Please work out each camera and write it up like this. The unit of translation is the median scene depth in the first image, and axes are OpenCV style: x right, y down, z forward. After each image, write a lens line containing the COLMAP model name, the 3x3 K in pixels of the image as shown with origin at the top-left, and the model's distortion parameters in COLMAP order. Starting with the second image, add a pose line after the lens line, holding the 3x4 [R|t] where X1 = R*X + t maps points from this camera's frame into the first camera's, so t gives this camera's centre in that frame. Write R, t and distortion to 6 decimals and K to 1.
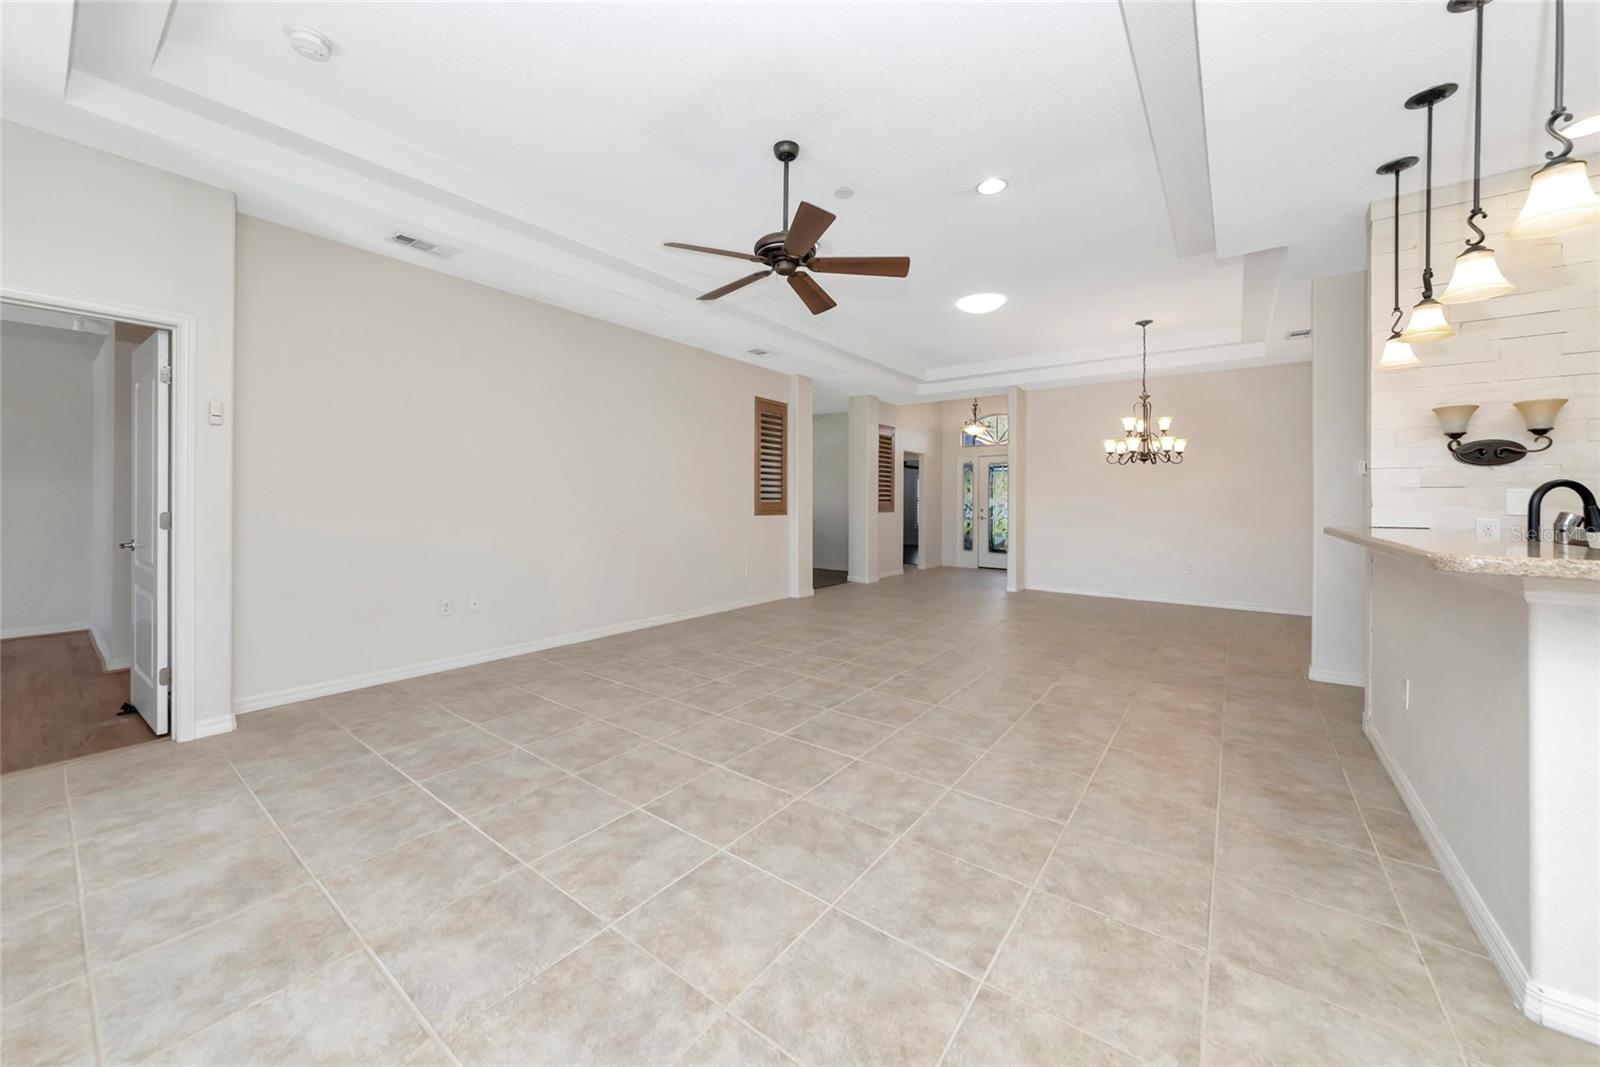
lens RADIAL K [[582.0, 0, 793.3], [0, 582.0, 499.5], [0, 0, 1]] dist [0.001139, 0.000079]
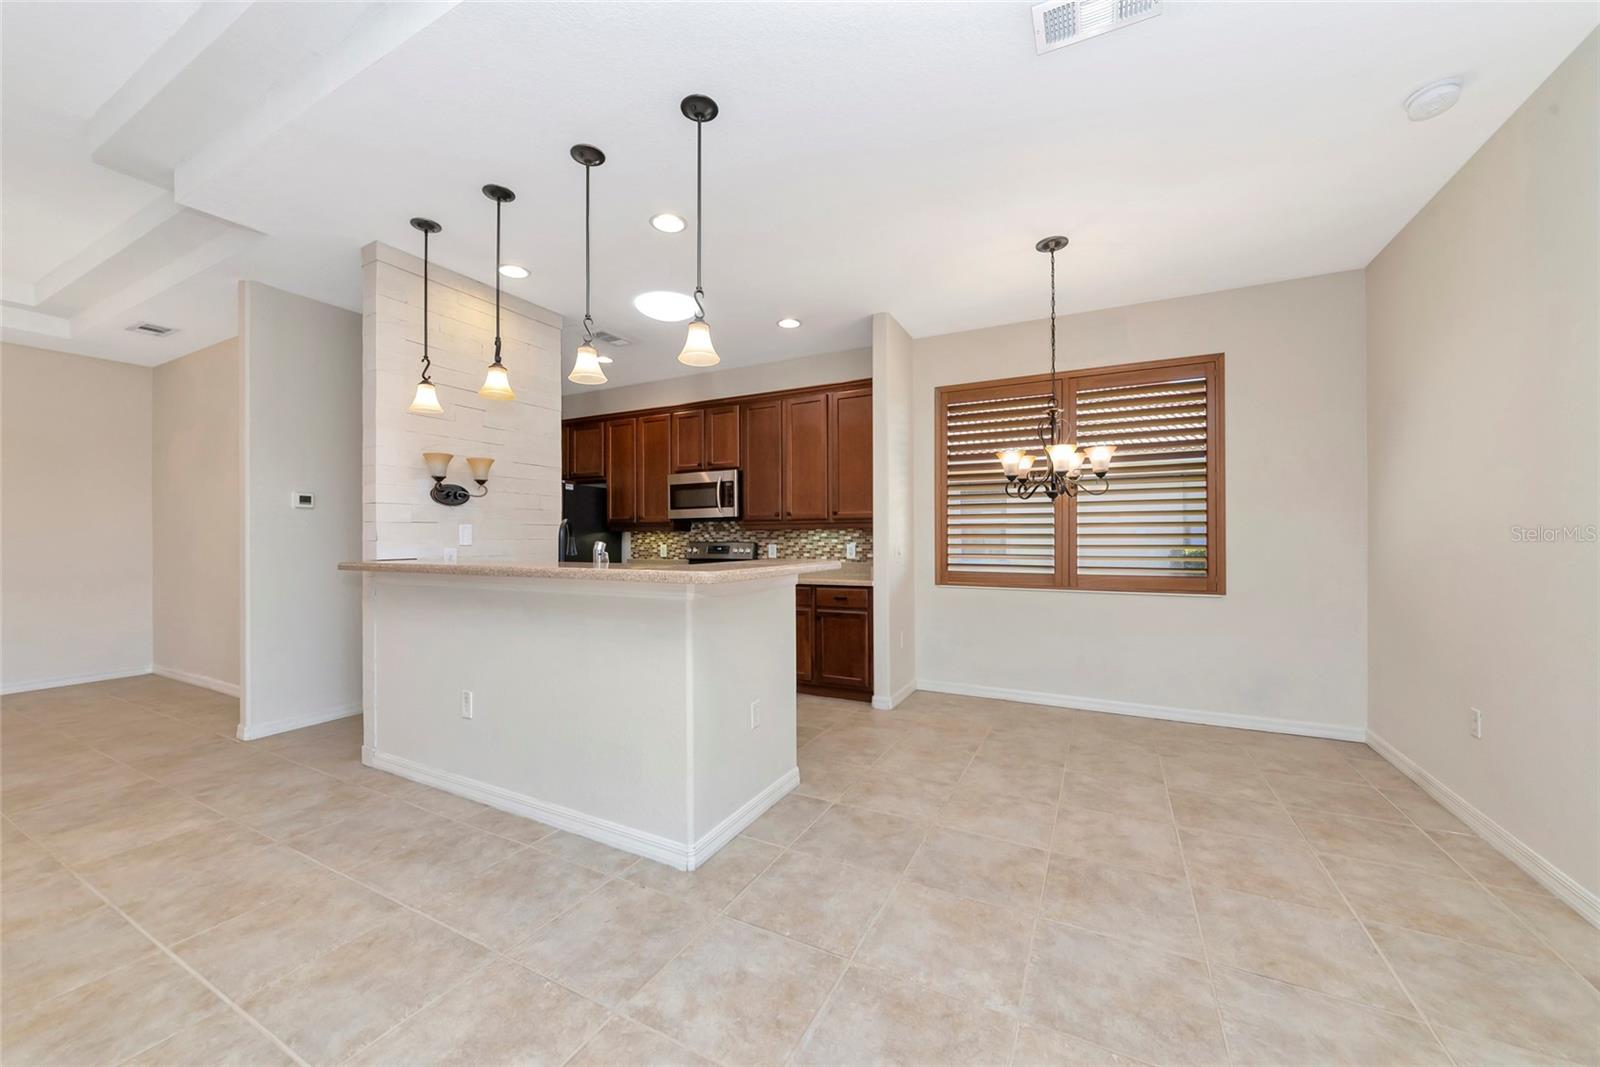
lens RADIAL K [[597.0, 0, 793.0], [0, 597.0, 534.1], [0, 0, 1]] dist [-0.009458, -0.000154]
pose [[-0.155406, -0.003134, 0.987846, -0.111698], [0.001289, 0.999993, 0.003376, -0.000826], [-0.987850, 0.001798, -0.155401, 0.338481]]
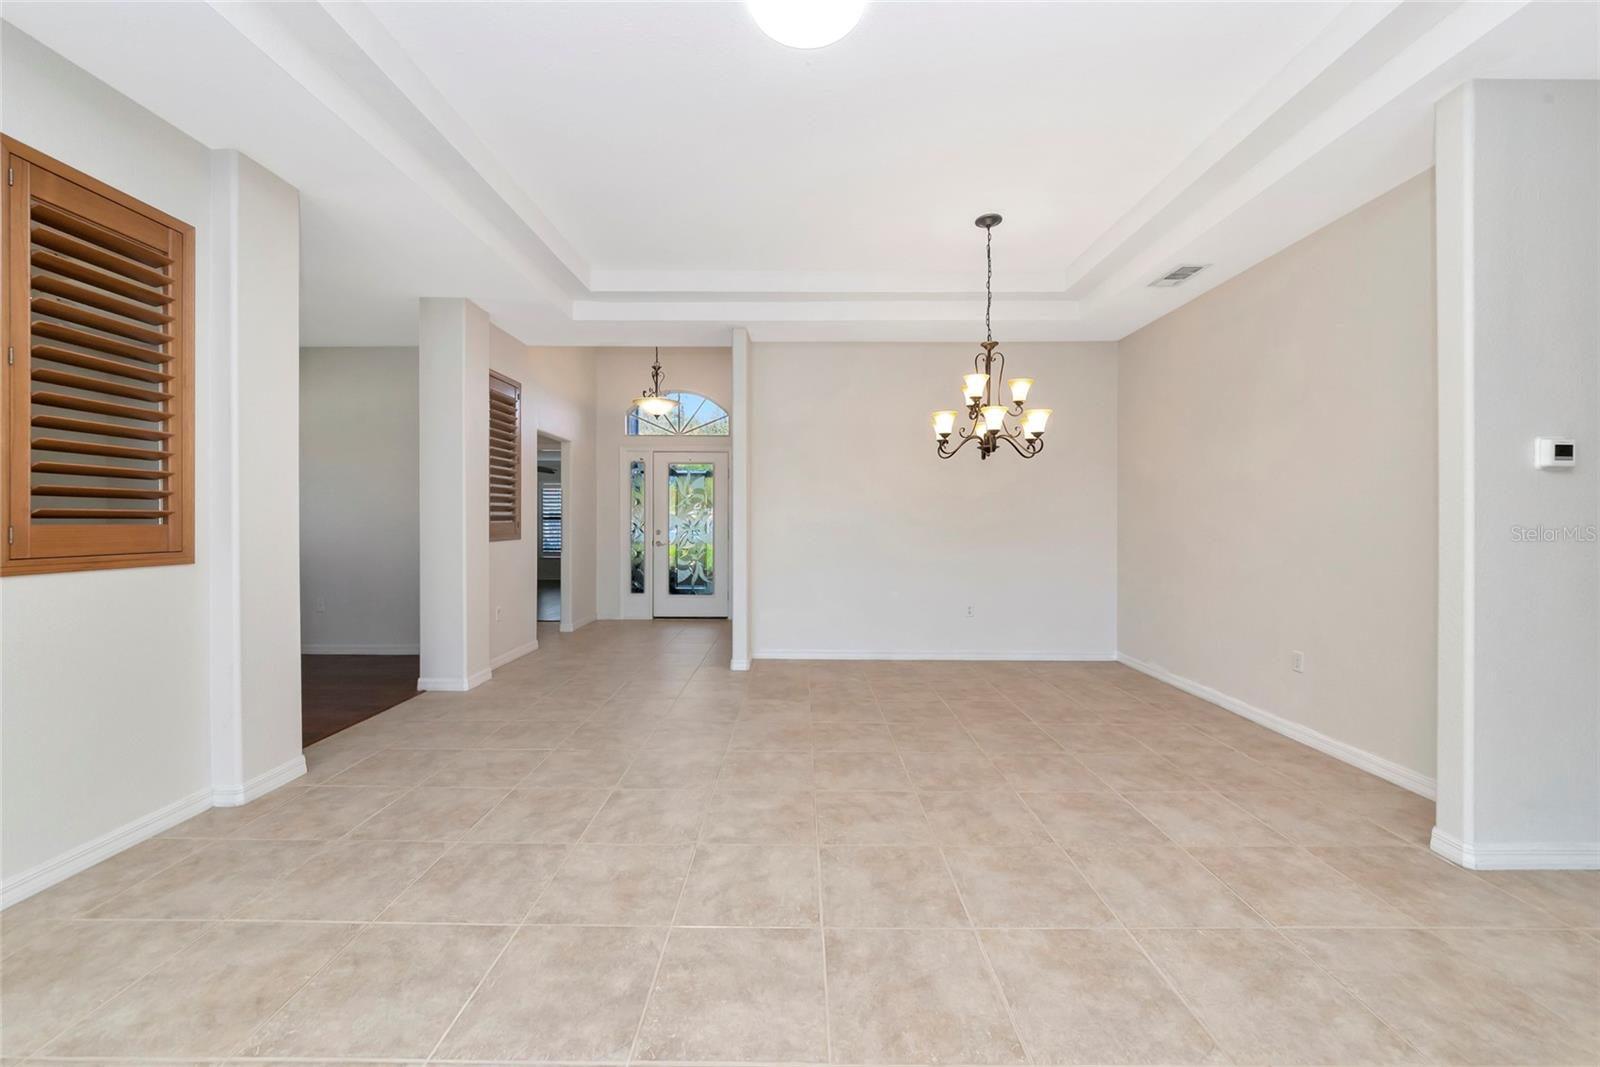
lens RADIAL K [[590.5, 0, 801.3], [0, 590.5, 524.3], [0, 0, 1]] dist [-0.028895, 0.000205]
pose [[0.799586, -0.009002, 0.600484, 0.129682], [0.001116, 0.999908, 0.013503, 0.001255], [-0.600551, -0.010127, 0.799522, 0.964298]]
